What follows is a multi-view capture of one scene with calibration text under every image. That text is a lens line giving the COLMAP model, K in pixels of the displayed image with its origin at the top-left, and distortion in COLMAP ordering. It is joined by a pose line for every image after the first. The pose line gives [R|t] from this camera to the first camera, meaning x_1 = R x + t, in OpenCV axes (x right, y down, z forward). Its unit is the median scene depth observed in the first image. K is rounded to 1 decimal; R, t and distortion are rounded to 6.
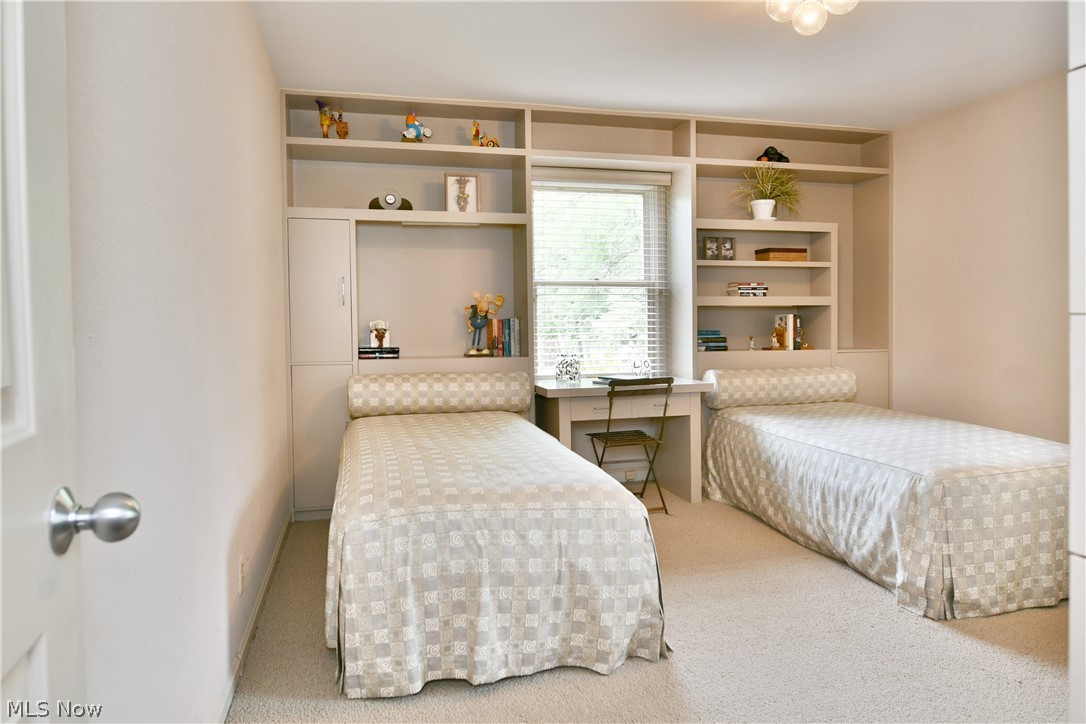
lens RADIAL K [[660.5, 0, 543.2], [0, 660.5, 359.0], [0, 0, 1]] dist [-0.014746, -0.004163]
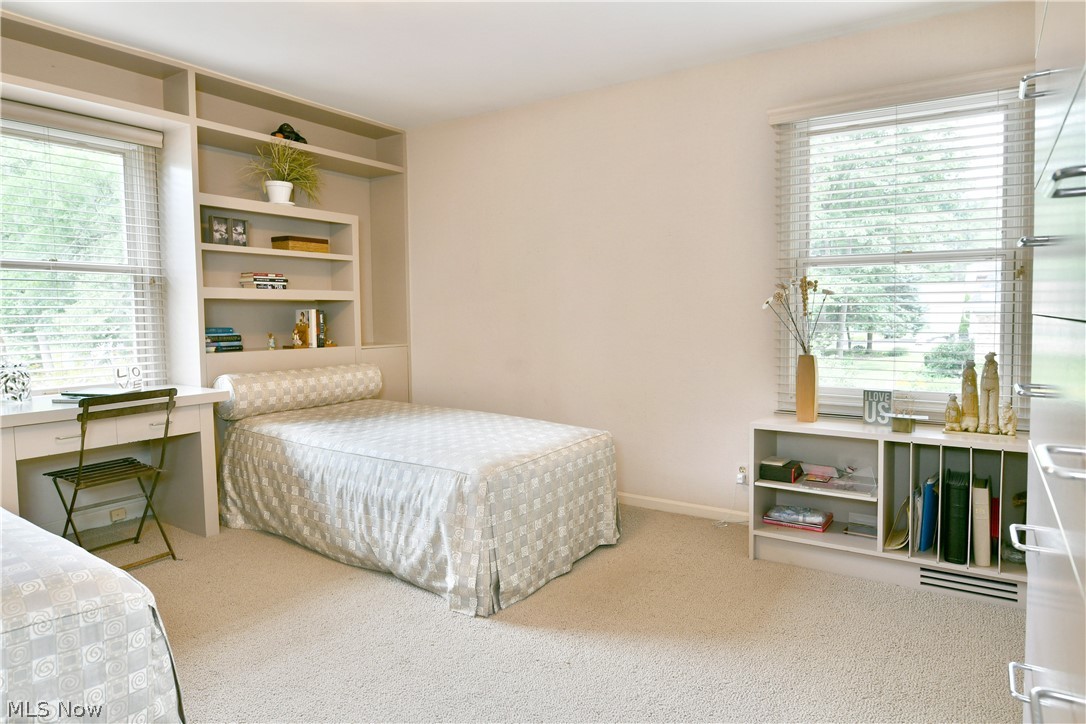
lens RADIAL K [[660.5, 0, 548.8], [0, 660.5, 350.8], [0, 0, 1]] dist [-0.014746, -0.004163]
pose [[0.750230, -0.032702, 0.660368, 0.013519], [0.035019, 0.999340, 0.009704, -0.009460], [-0.660249, 0.015845, 0.750880, 0.117313]]
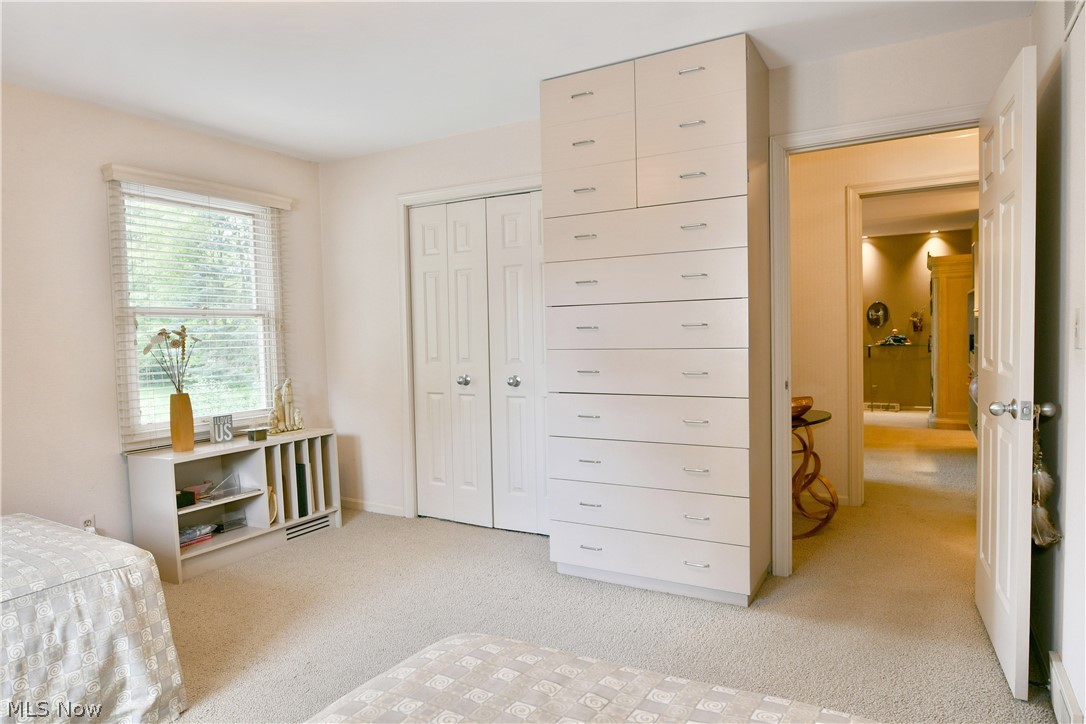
lens RADIAL K [[660.5, 0, 532.3], [0, 660.5, 363.1], [0, 0, 1]] dist [-0.014746, -0.004163]
pose [[-0.709921, -0.002375, 0.704277, -0.228310], [0.070510, 0.994730, 0.074429, -0.063095], [-0.700743, 0.102497, -0.706013, 0.831749]]
